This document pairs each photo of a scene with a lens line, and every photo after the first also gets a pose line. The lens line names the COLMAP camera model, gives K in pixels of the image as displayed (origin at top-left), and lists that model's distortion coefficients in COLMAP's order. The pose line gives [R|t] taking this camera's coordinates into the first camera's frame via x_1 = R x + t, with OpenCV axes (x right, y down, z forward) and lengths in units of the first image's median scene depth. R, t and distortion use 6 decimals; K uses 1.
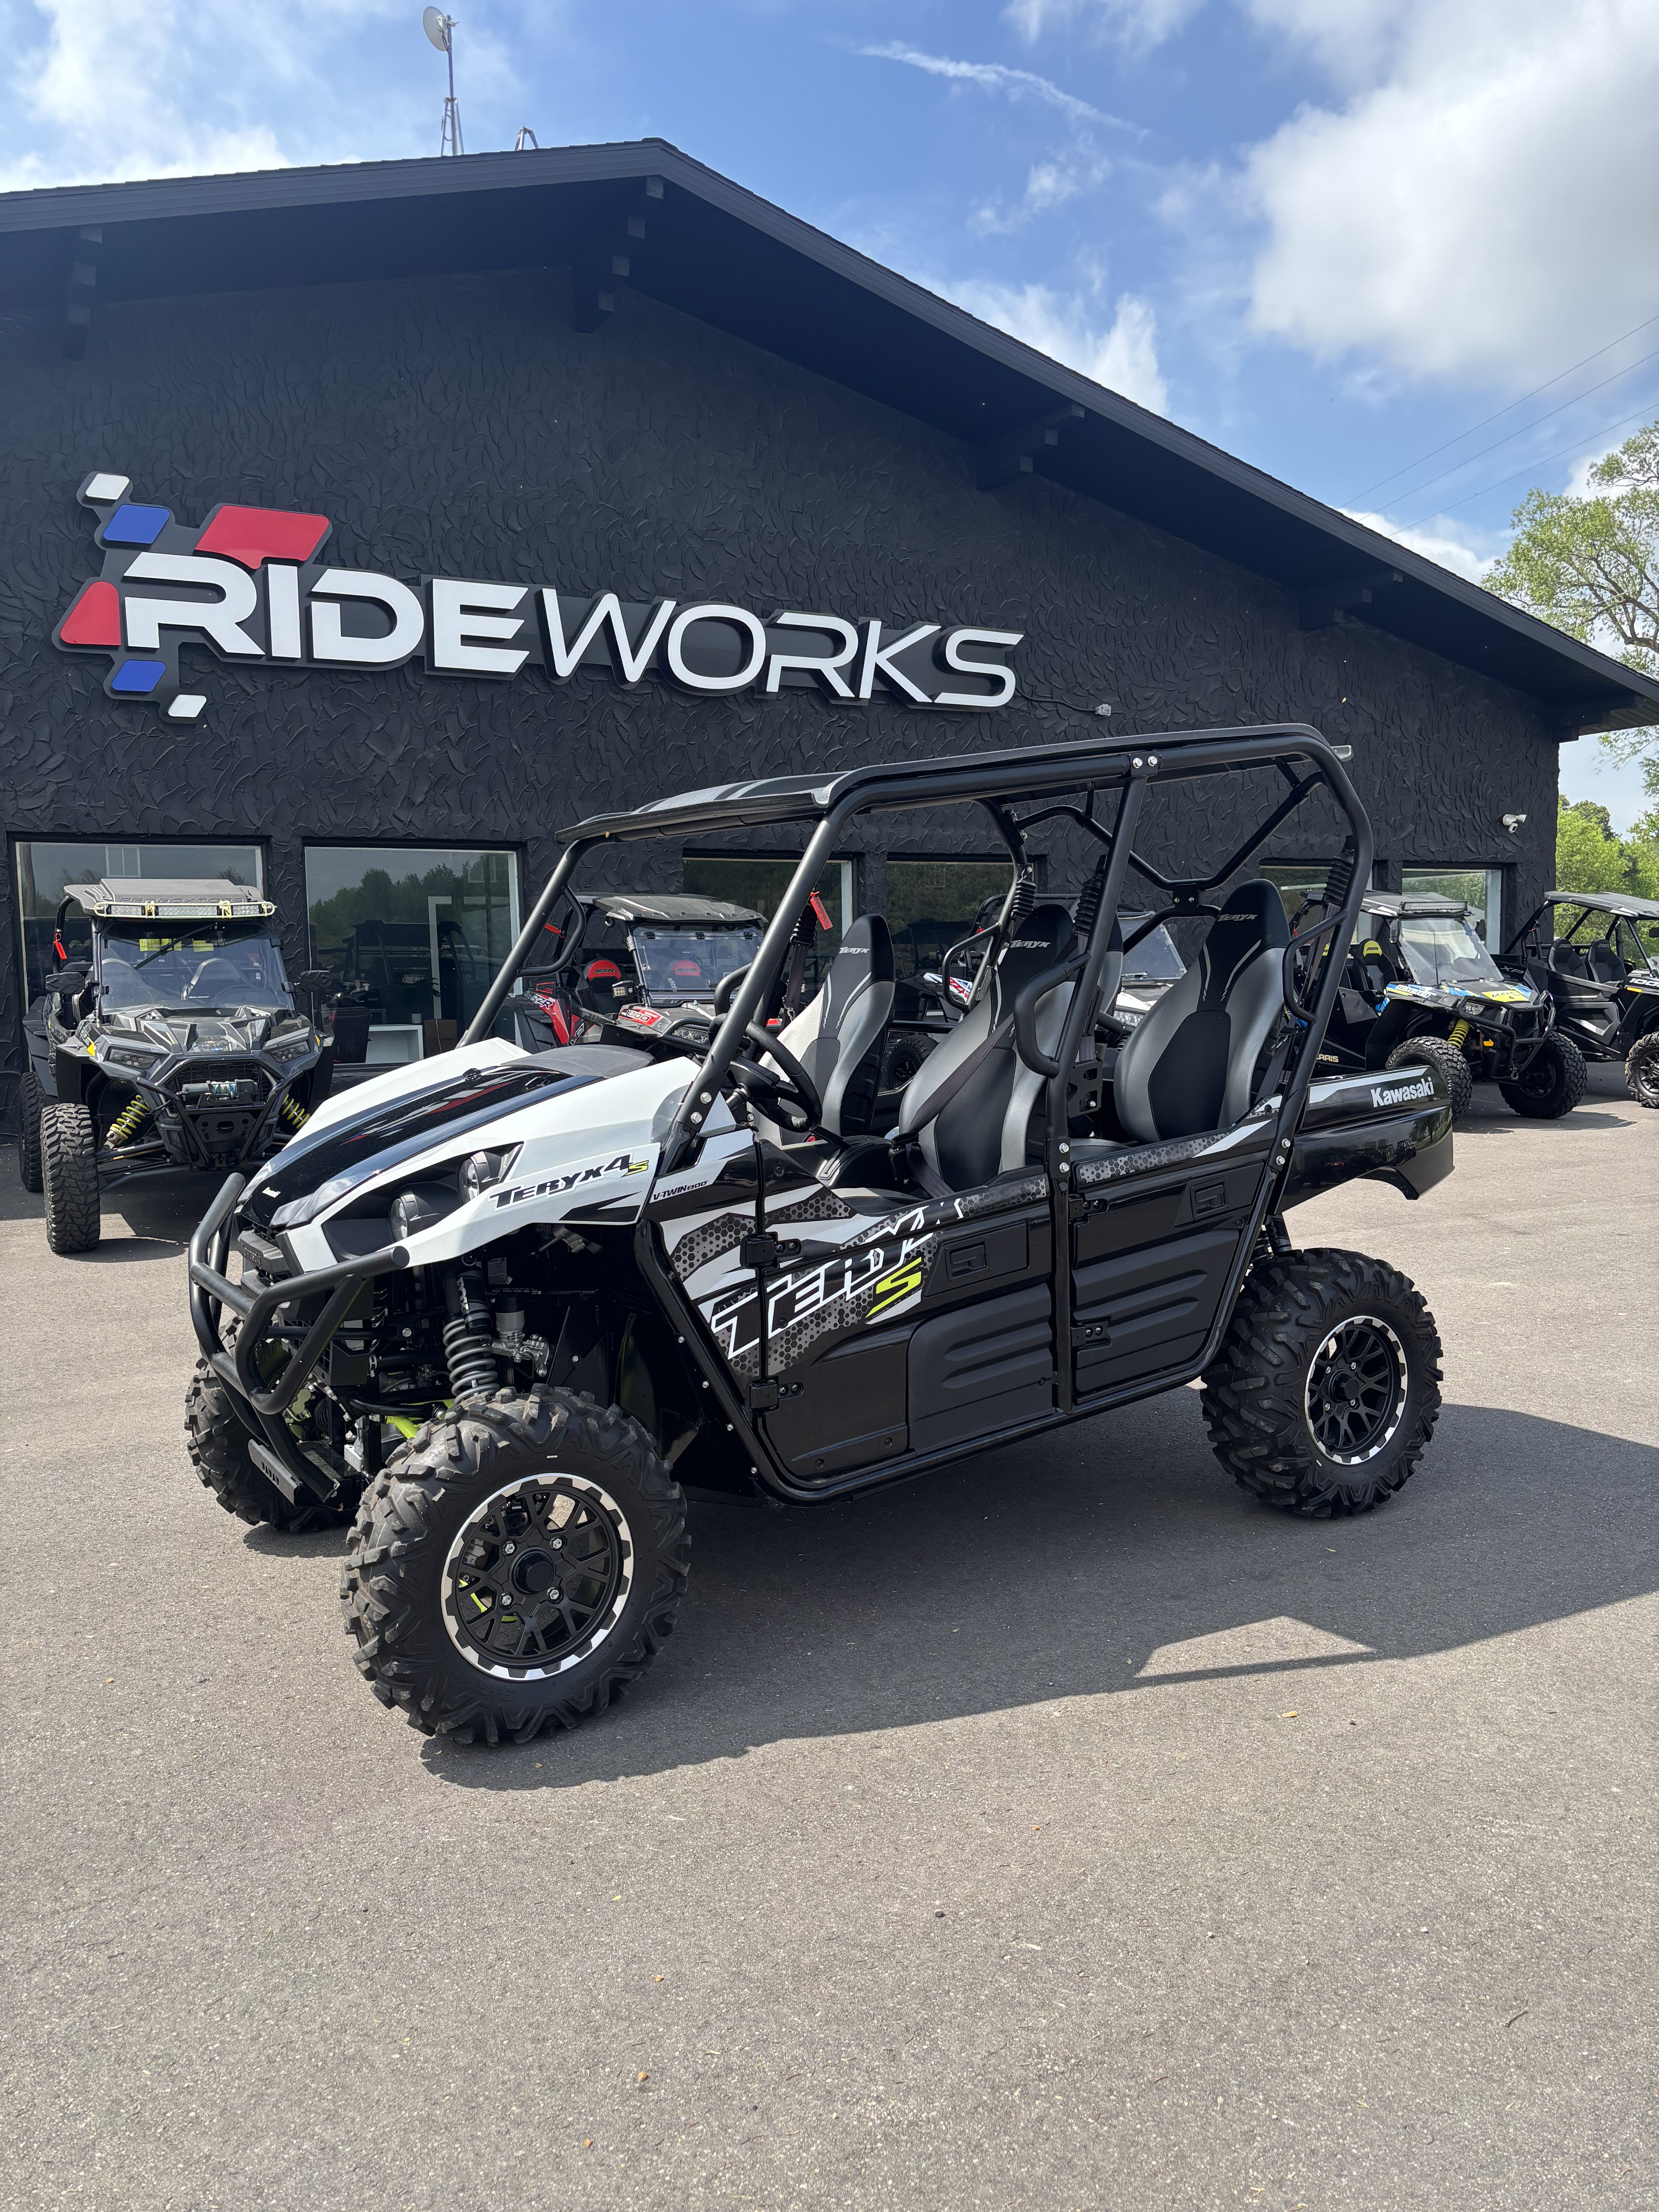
lens RADIAL K [[1645.8, 0, 875.7], [0, 1645.8, 1115.7], [0, 0, 1]] dist [0.072790, 0.000340]
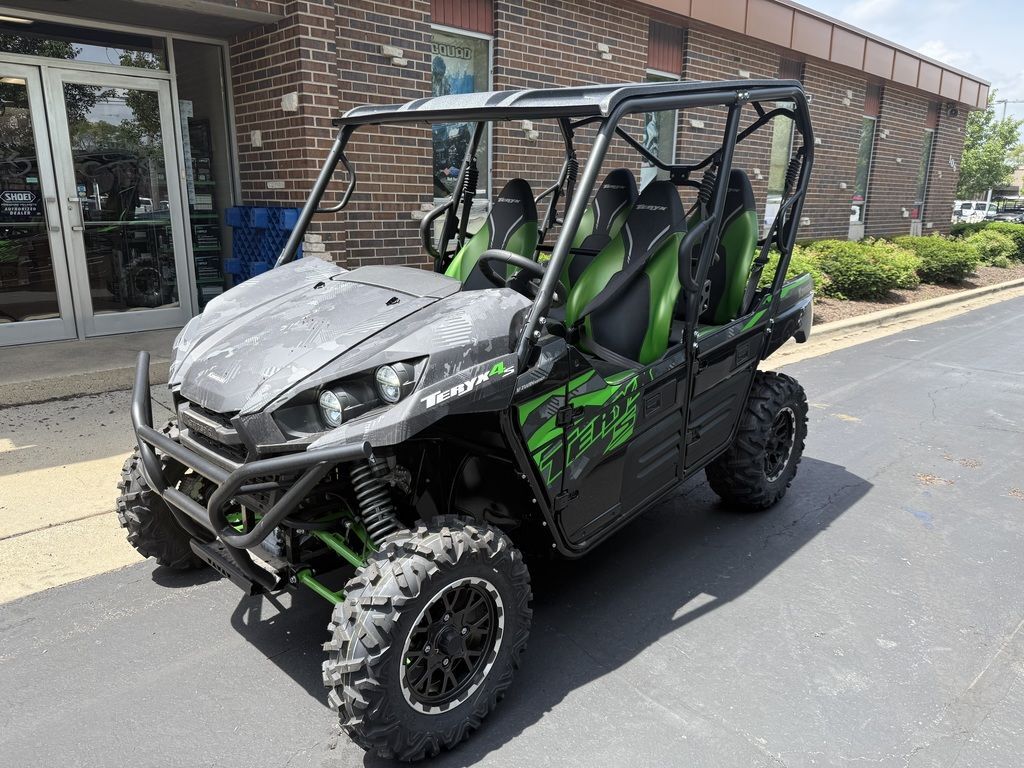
lens RADIAL K [[722.7, 0, 512.0], [0, 722.7, 384.0], [0, 0, 1]] dist [0.039229, -0.055714]
pose [[0.959810, -0.044023, 0.277175, -0.299144], [-0.007748, 0.983088, 0.182970, -0.070234], [-0.280542, -0.177764, 0.943237, 0.367240]]
